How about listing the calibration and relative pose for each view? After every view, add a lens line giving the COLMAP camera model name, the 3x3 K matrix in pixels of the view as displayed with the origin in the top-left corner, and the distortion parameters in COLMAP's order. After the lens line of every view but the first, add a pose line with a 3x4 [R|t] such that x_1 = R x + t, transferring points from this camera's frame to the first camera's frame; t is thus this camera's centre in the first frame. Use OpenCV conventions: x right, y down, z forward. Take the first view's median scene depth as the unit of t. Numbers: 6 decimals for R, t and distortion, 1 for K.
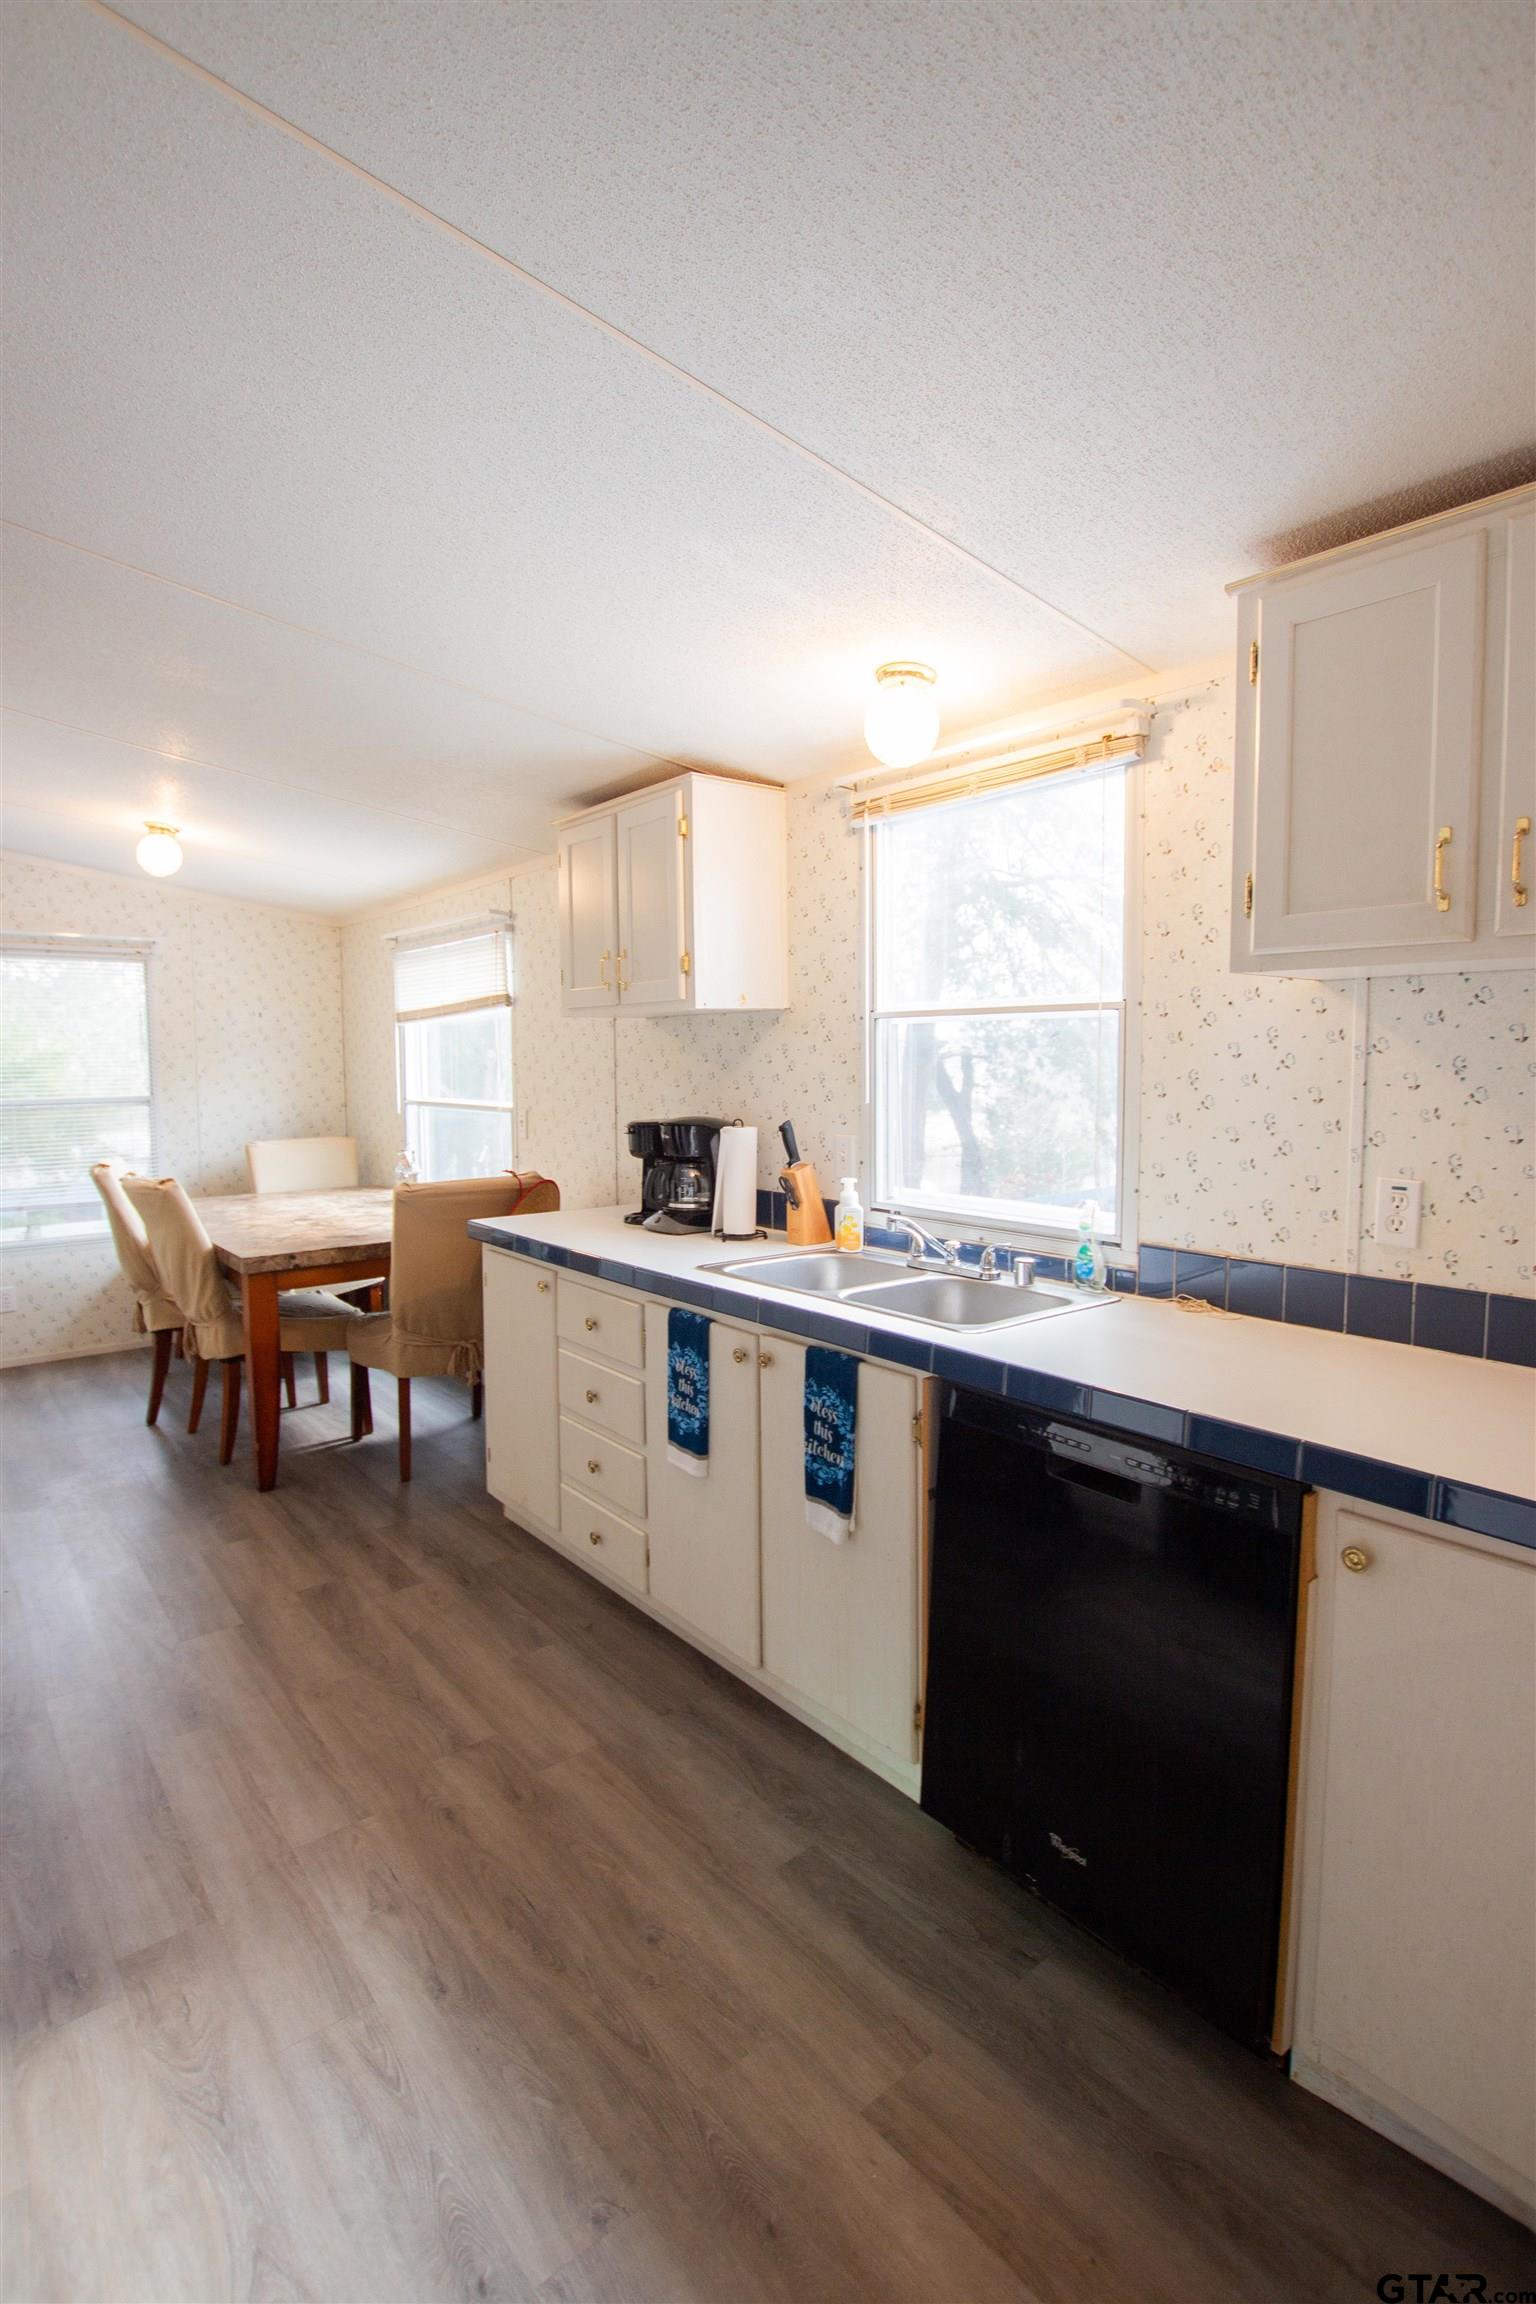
lens RADIAL K [[1088.3, 0, 747.6], [0, 1088.3, 1136.7], [0, 0, 1]] dist [-0.030274, 0.000543]
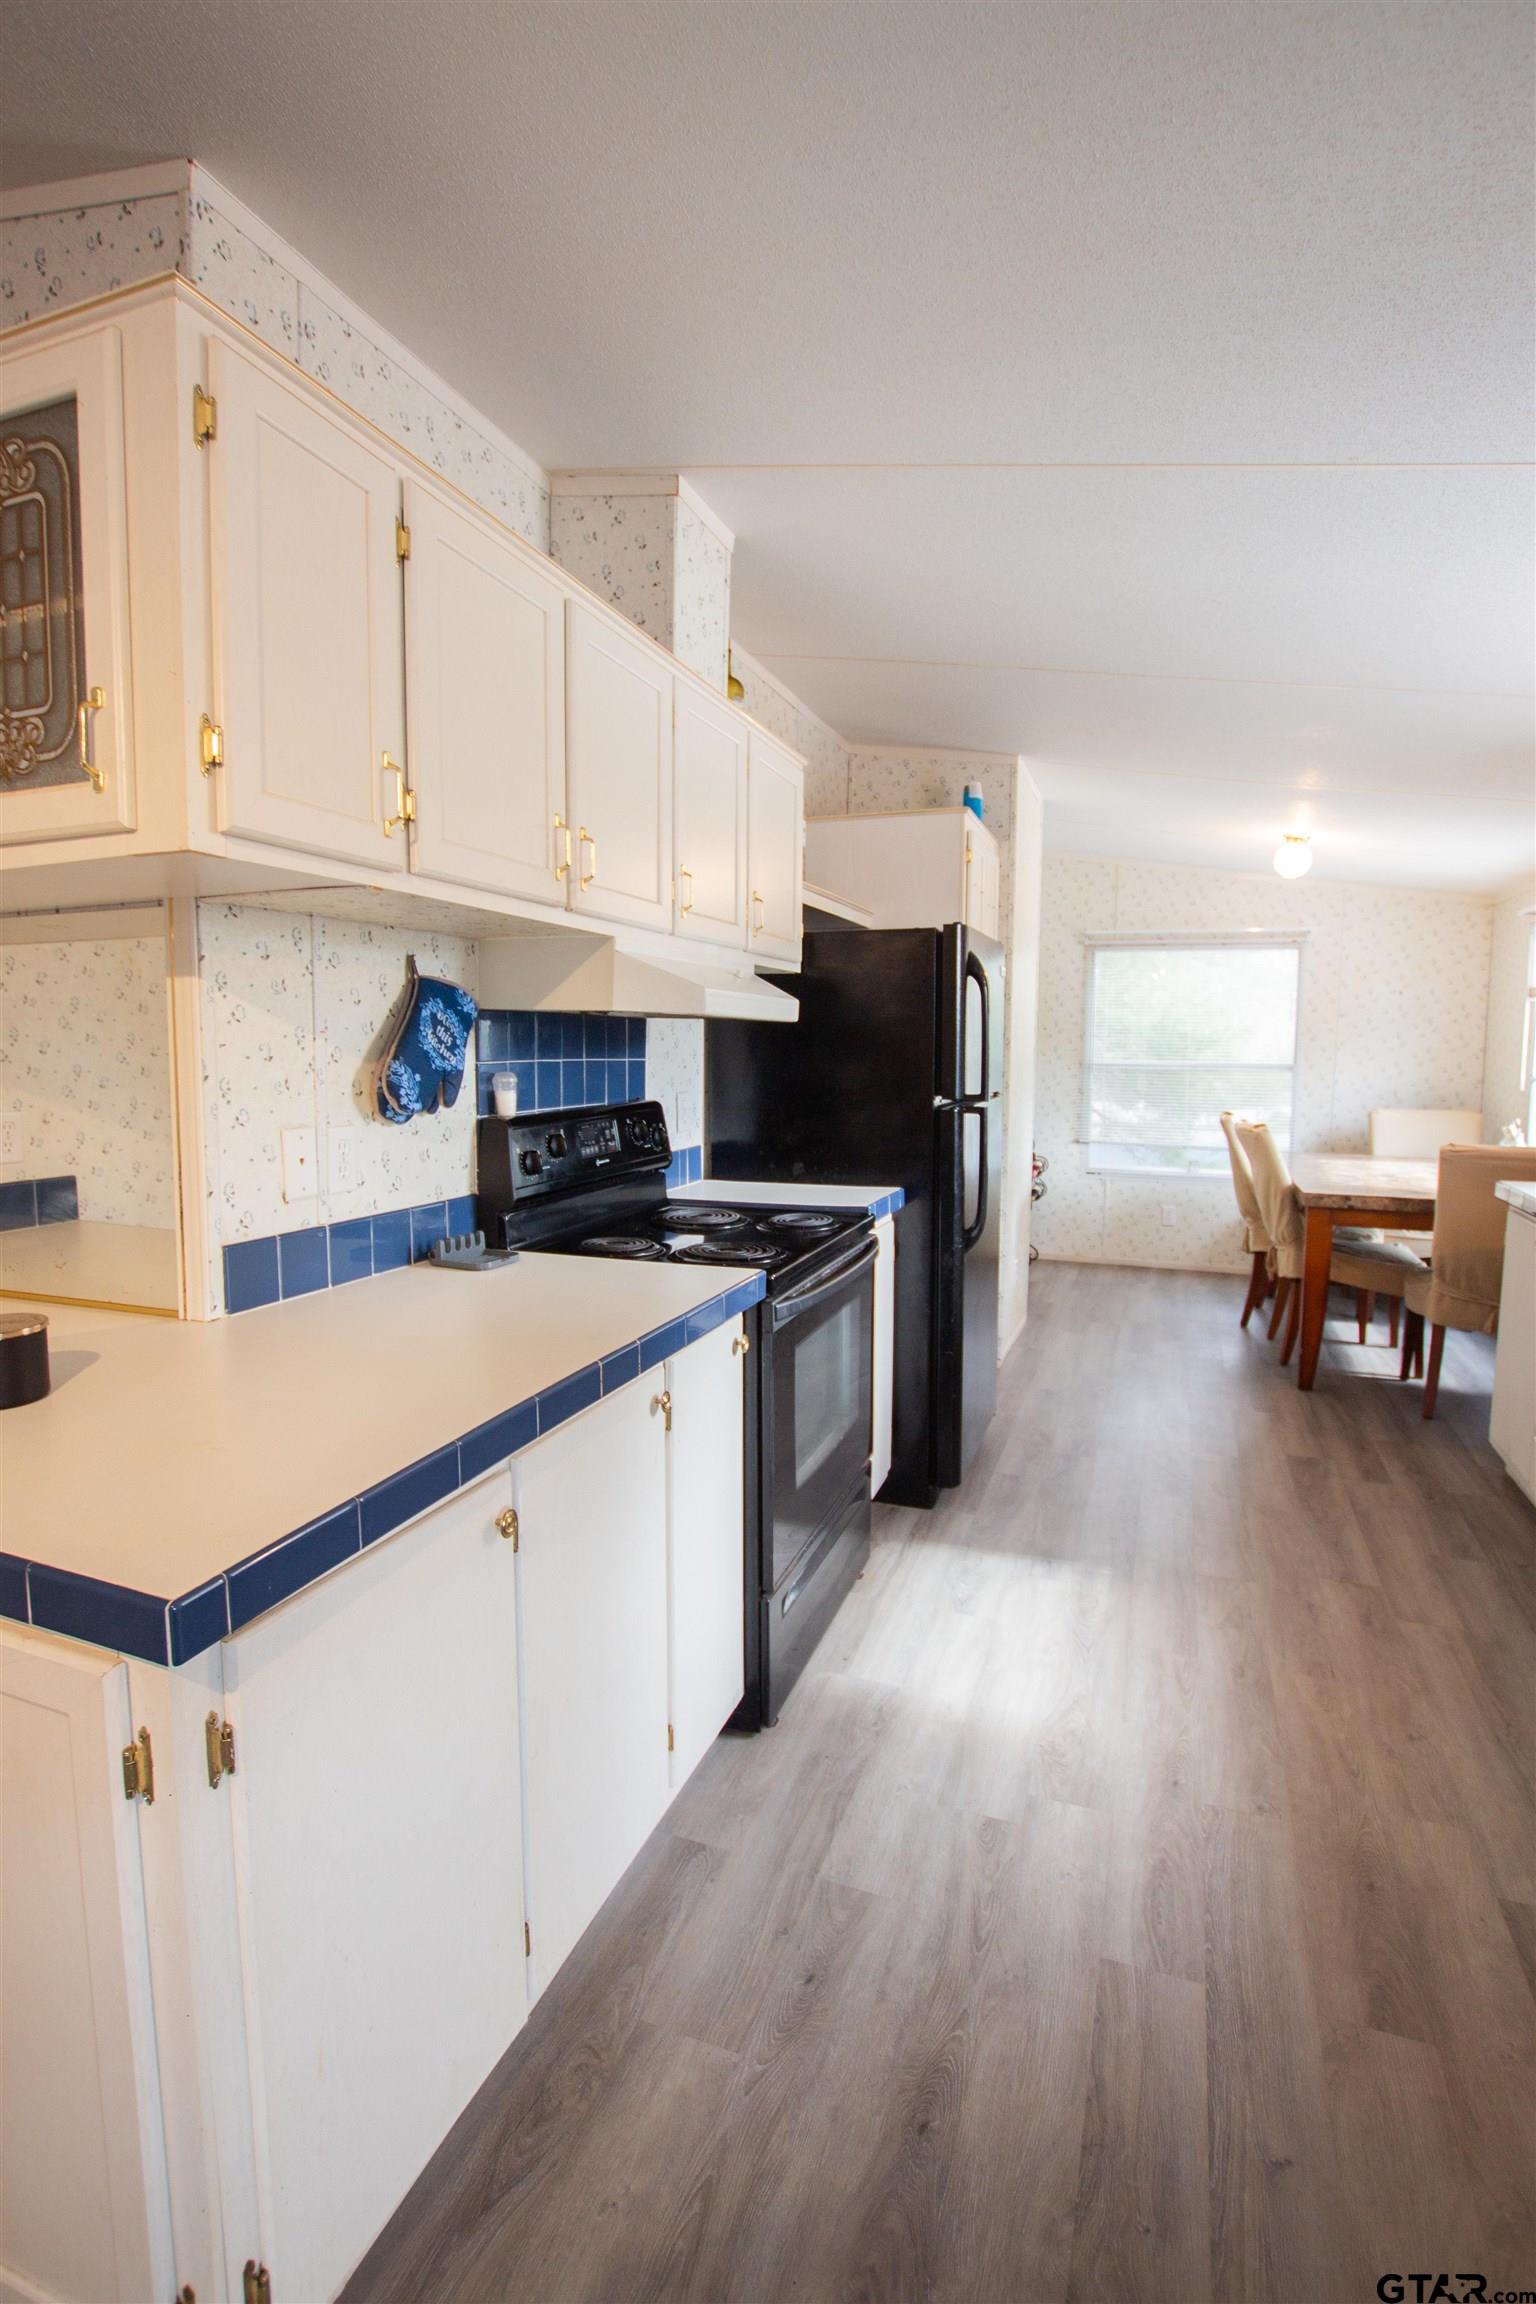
lens RADIAL K [[1100.6, 0, 771.5], [0, 1100.6, 1136.9], [0, 0, 1]] dist [-0.024336, 0.000011]
pose [[0.513785, 0.087943, -0.853400, 0.268042], [-0.077407, 0.995427, 0.055977, 0.028160], [0.854420, 0.037299, 0.518243, -0.146932]]
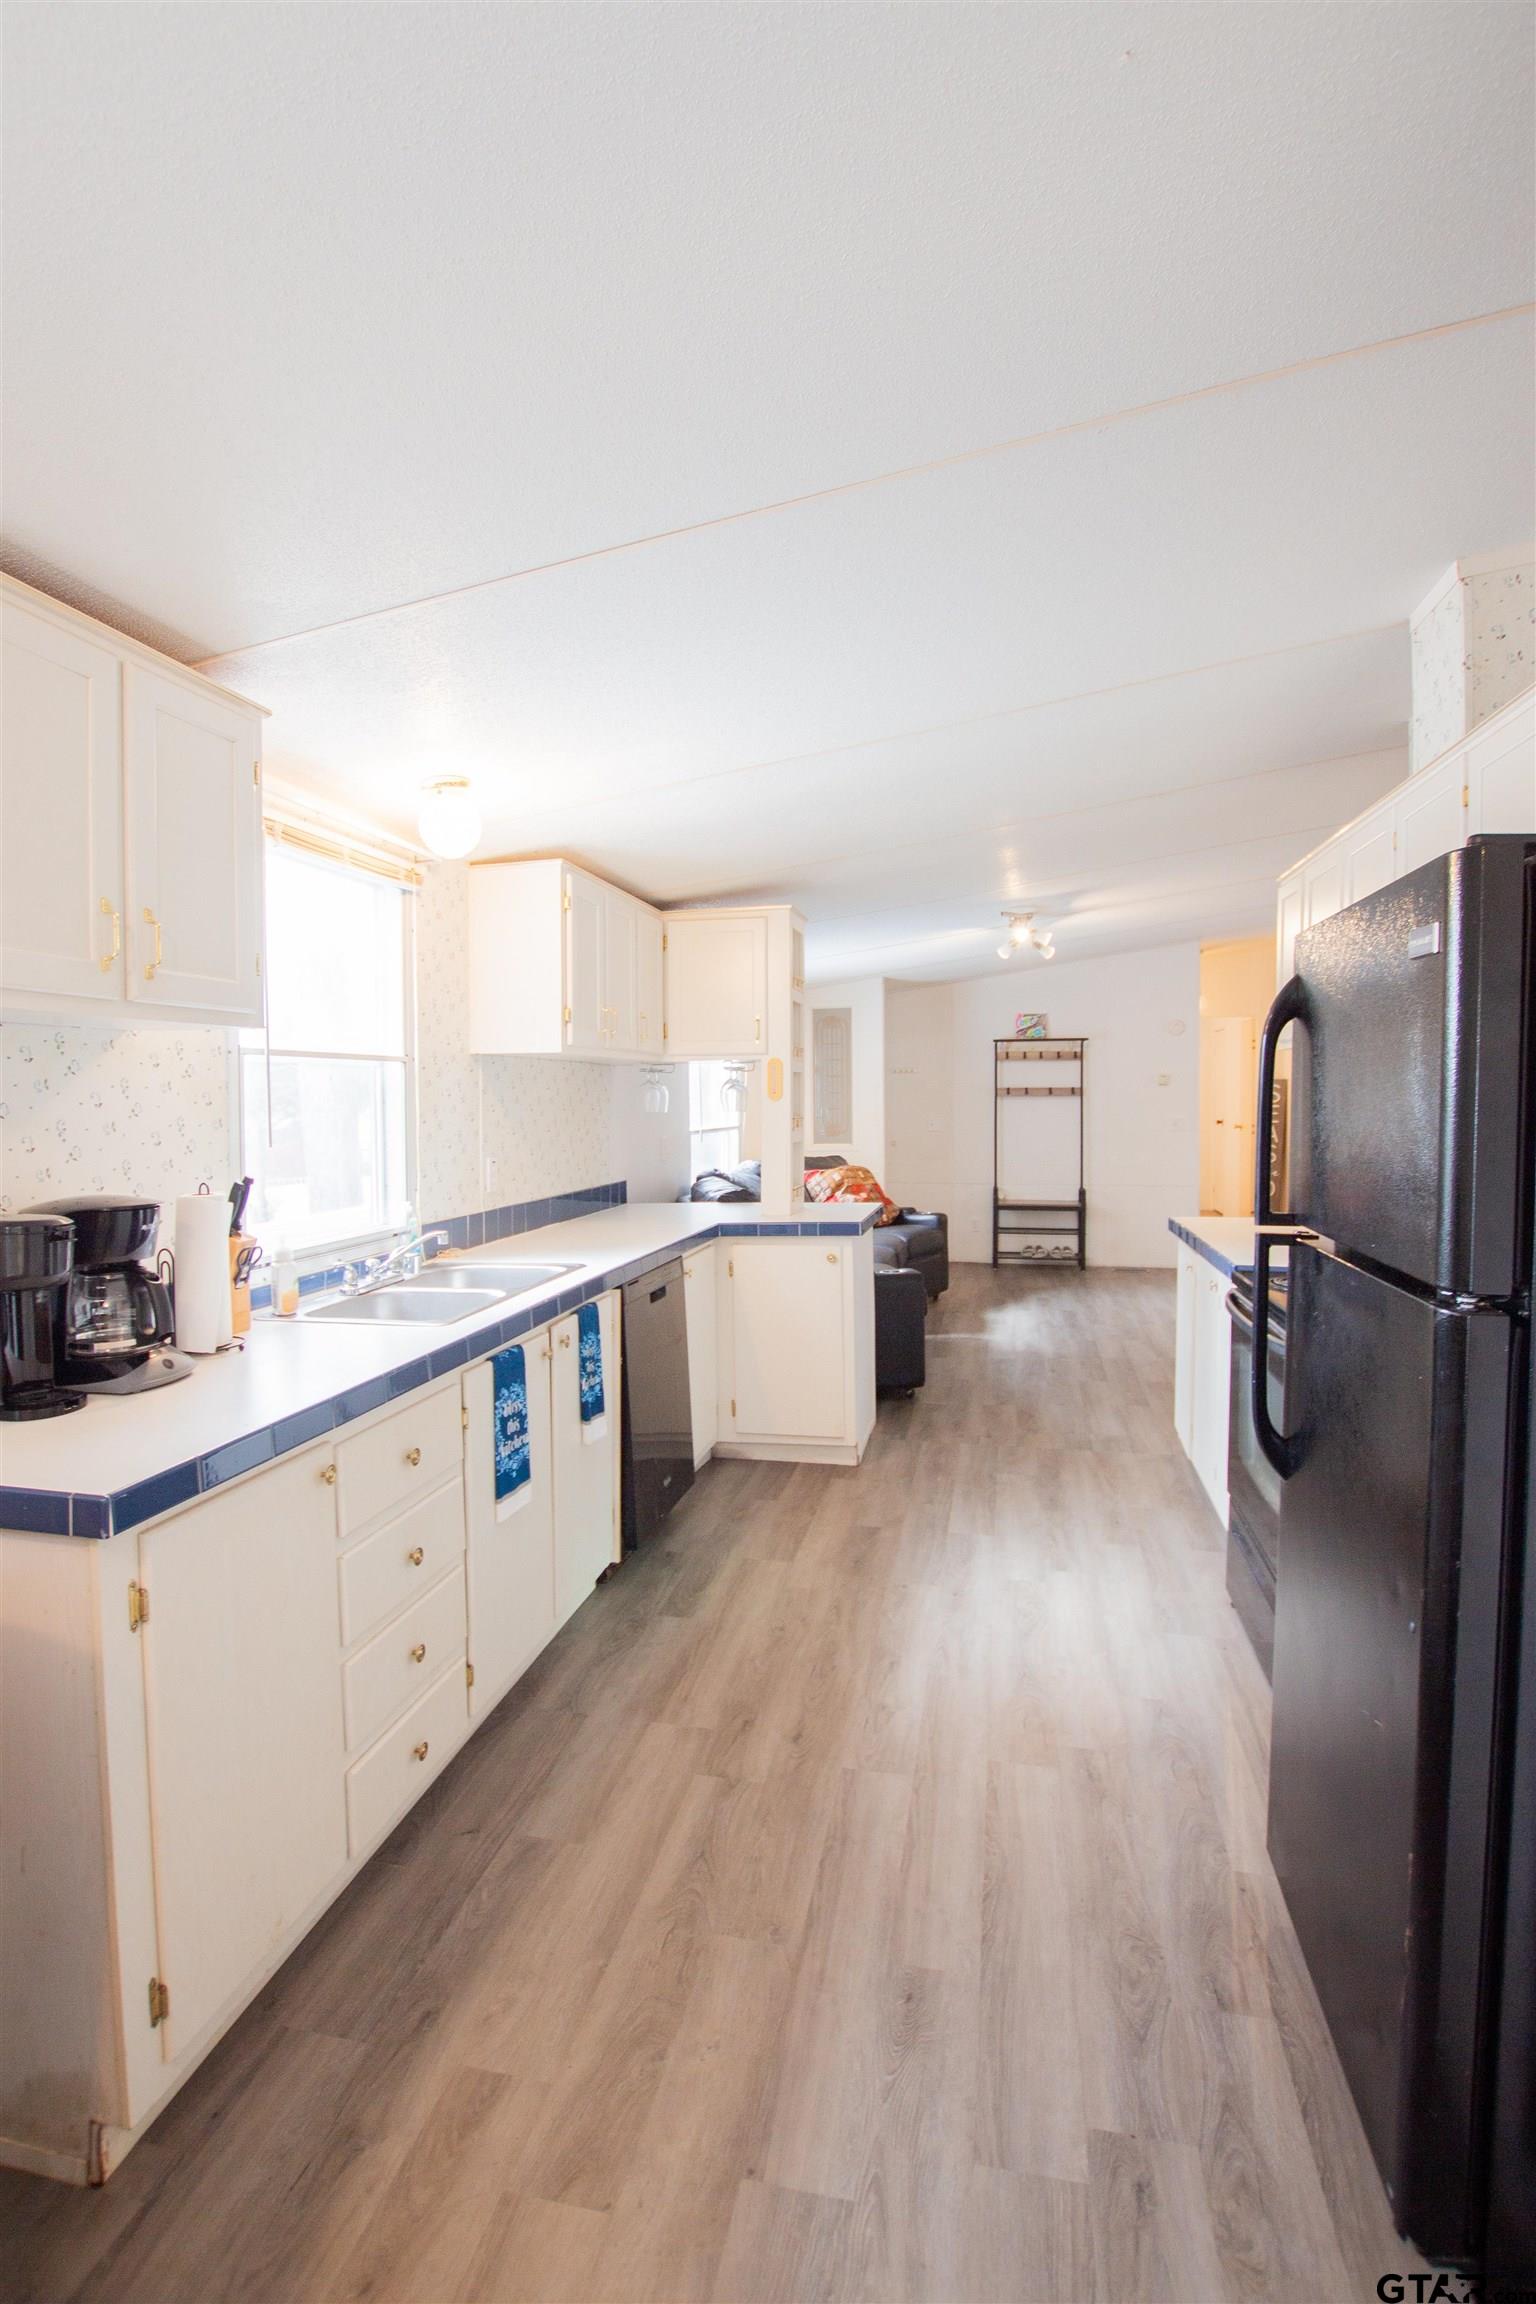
lens RADIAL K [[1100.6, 0, 771.5], [0, 1100.6, 1136.9], [0, 0, 1]] dist [-0.024336, 0.000011]
pose [[-0.629490, -0.019918, 0.776753, -0.689767], [0.068633, 0.994339, 0.081119, -0.068509], [-0.773971, 0.104375, -0.624559, 0.999408]]
